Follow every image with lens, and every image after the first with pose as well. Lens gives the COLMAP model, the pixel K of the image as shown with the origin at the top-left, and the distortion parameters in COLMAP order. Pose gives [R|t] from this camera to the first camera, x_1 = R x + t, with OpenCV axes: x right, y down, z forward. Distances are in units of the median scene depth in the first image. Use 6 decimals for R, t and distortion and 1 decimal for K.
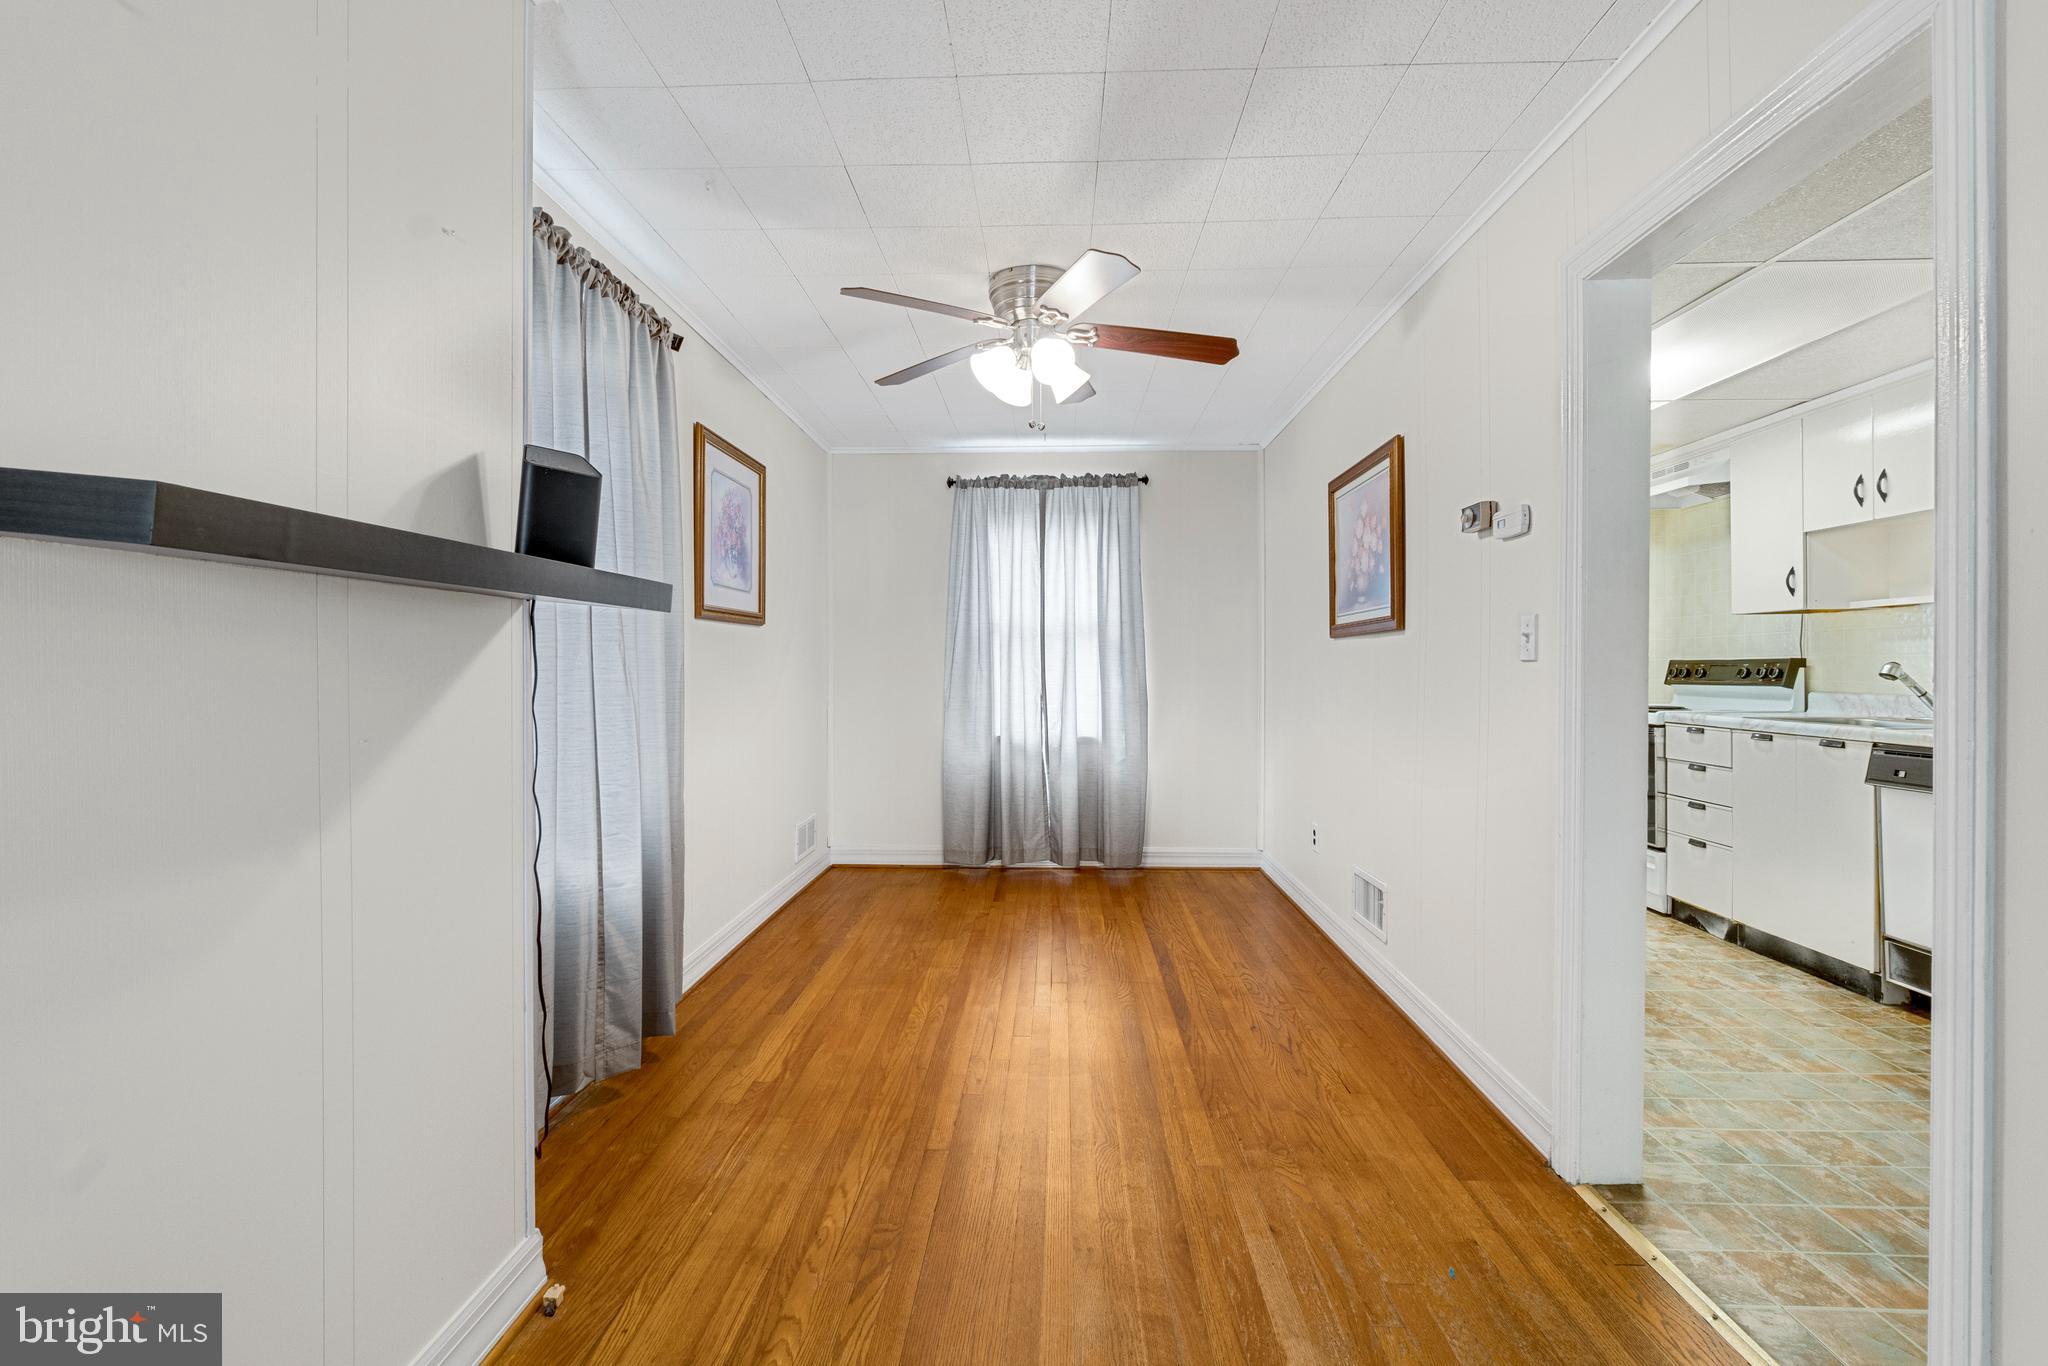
lens RADIAL K [[883.6, 0, 1014.3], [0, 883.6, 670.5], [0, 0, 1]] dist [-0.005980, 0.000656]
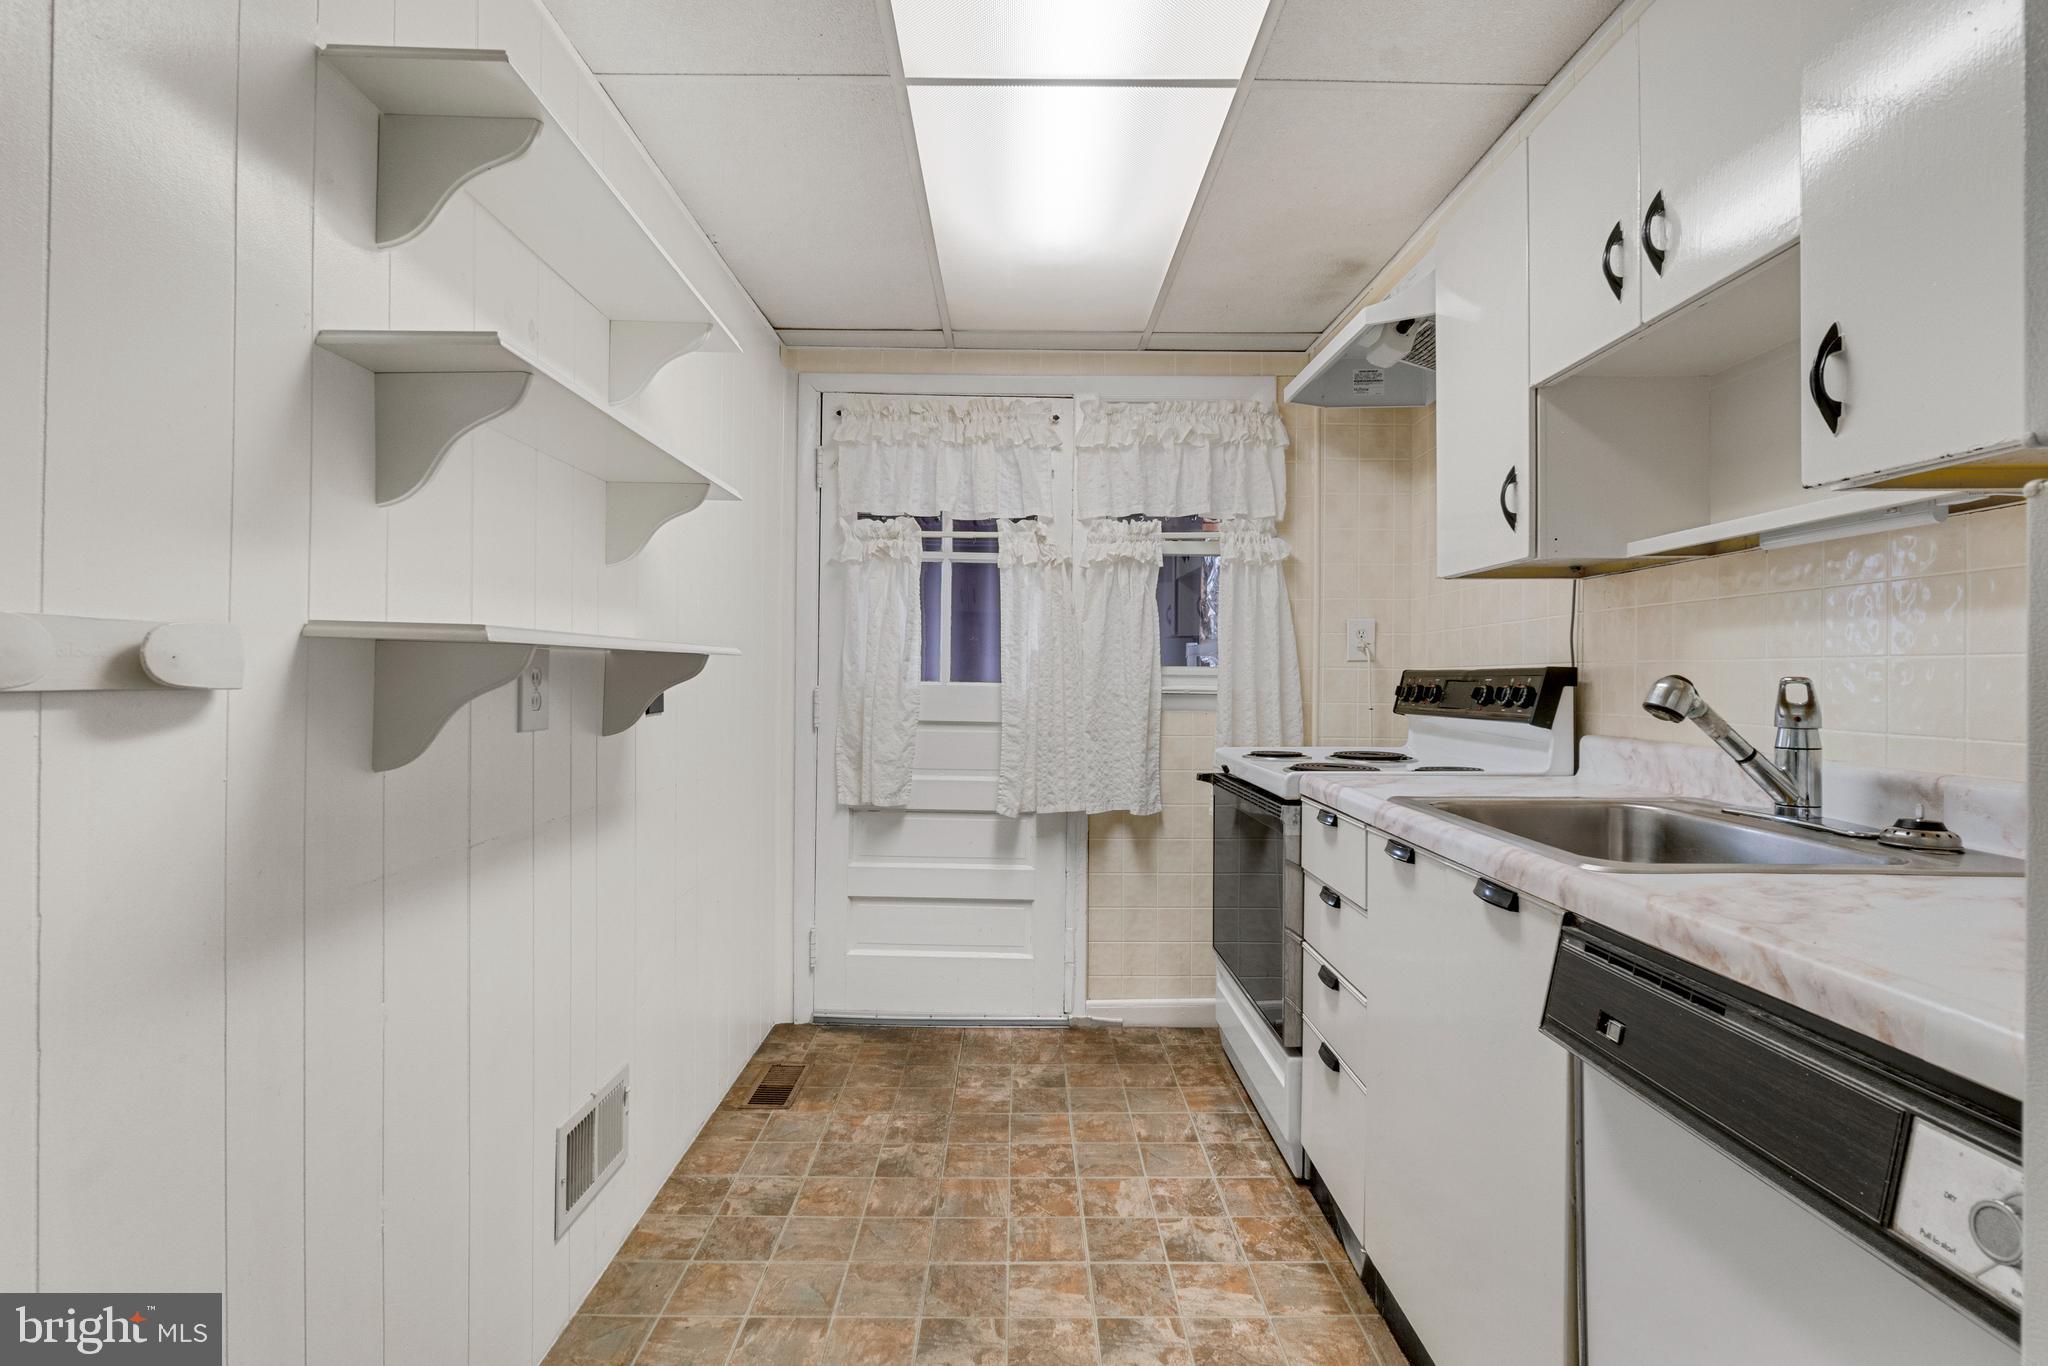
lens RADIAL K [[943.1, 0, 1018.8], [0, 943.1, 679.9], [0, 0, 1]] dist [-0.004144, -0.001111]
pose [[0.998720, 0.007476, 0.050025, 0.582008], [-0.007509, 0.999972, 0.000476, -0.004830], [-0.050020, -0.000851, 0.998748, 0.503575]]
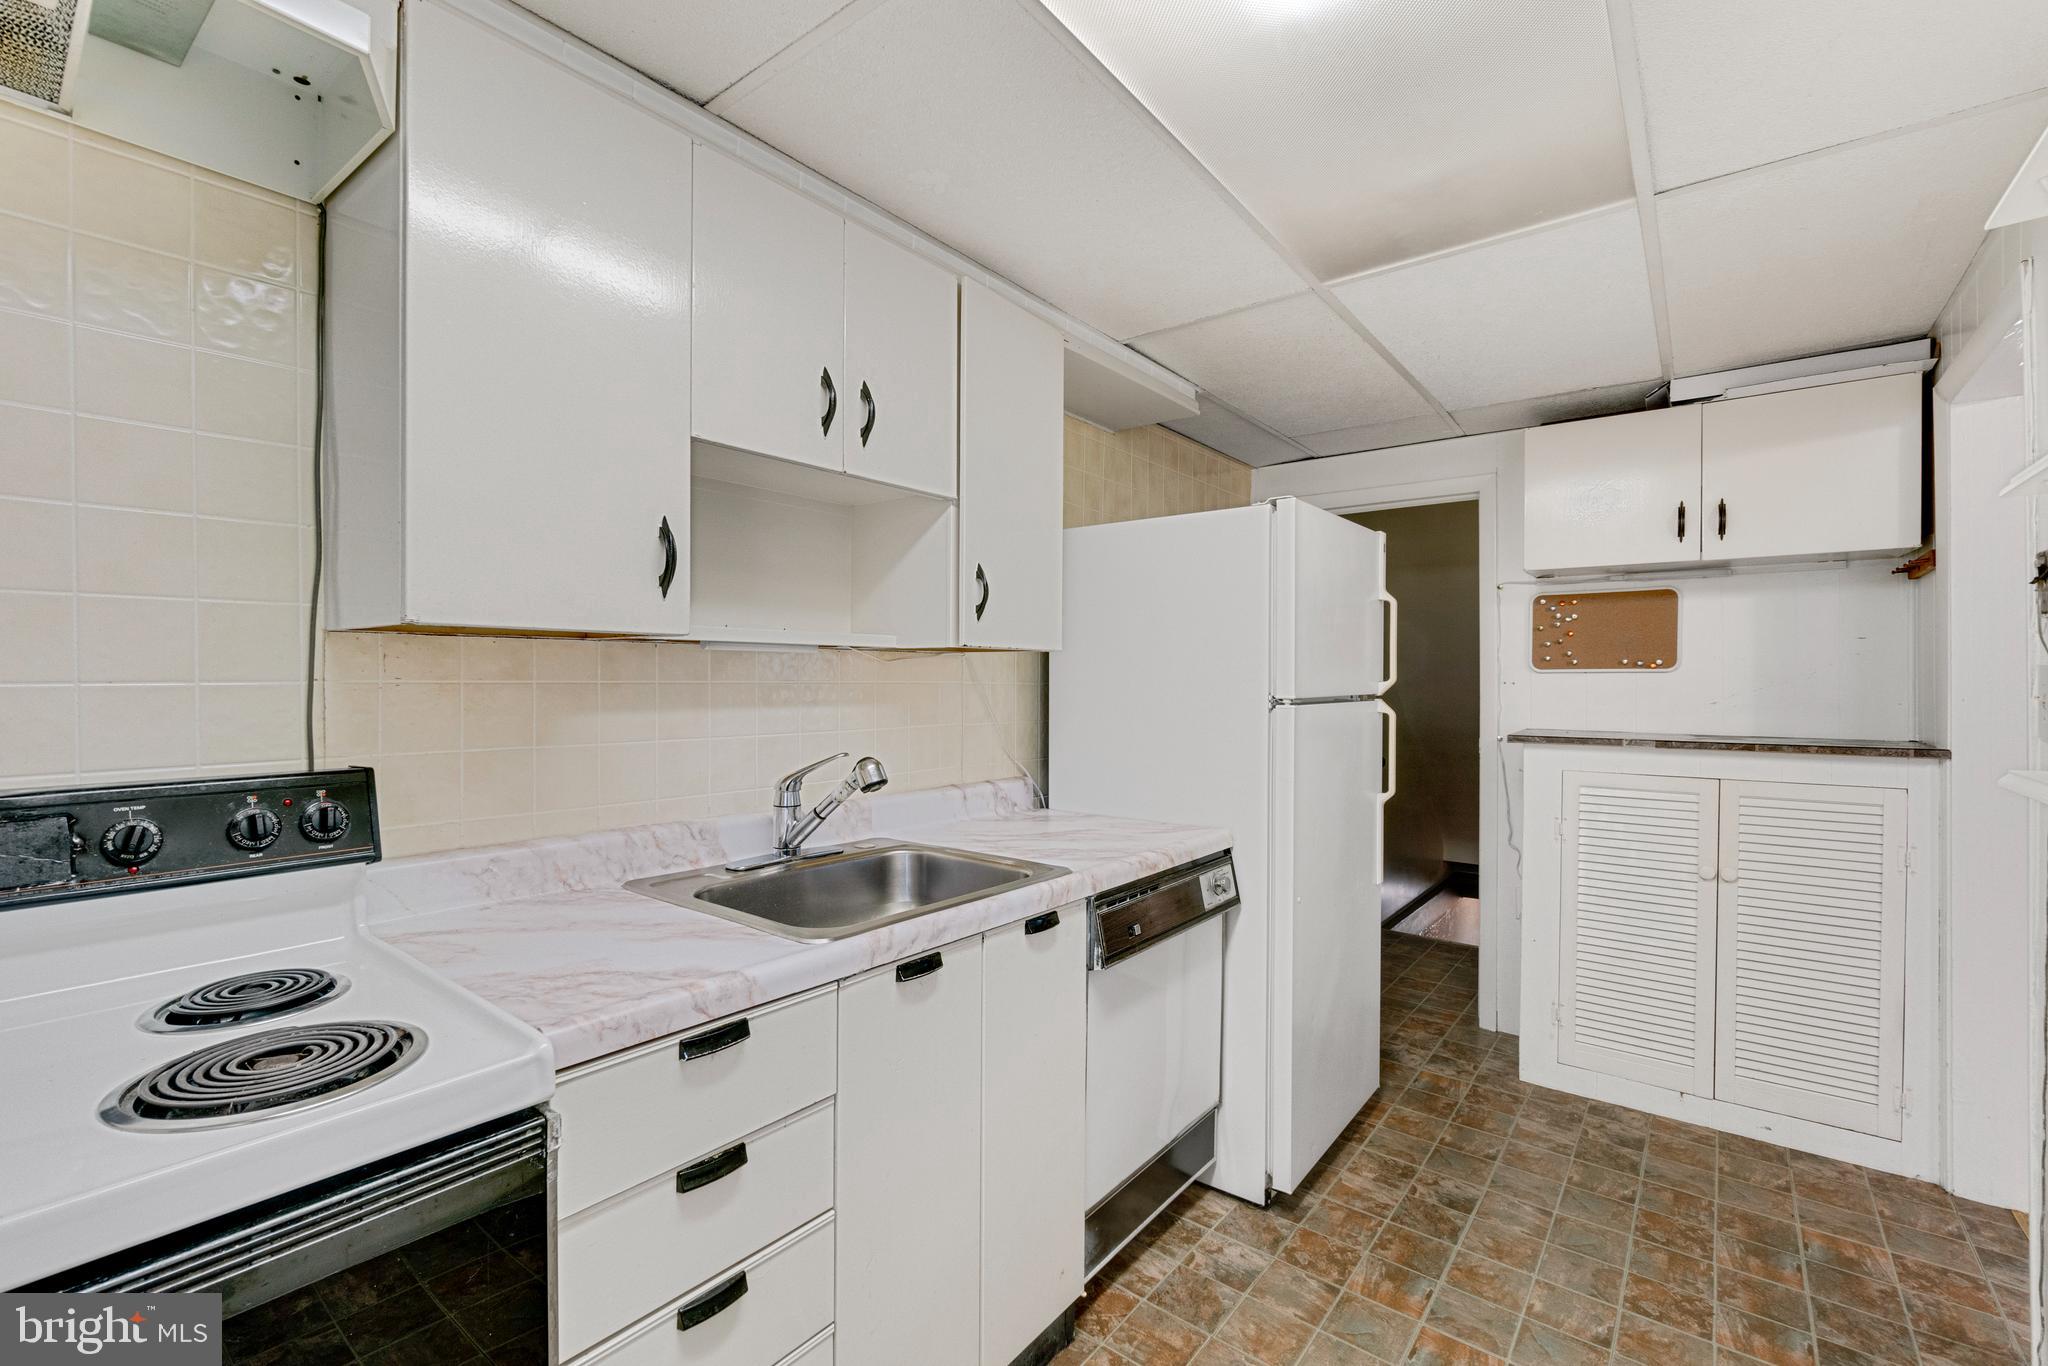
lens RADIAL K [[883.6, 0, 1008.7], [0, 883.6, 687.6], [0, 0, 1]] dist [-0.005980, 0.000656]
pose [[-0.807843, -0.001874, 0.589395, 0.529244], [0.003698, 0.999959, 0.008249, -0.047117], [-0.589386, 0.008844, -0.807803, 1.171025]]
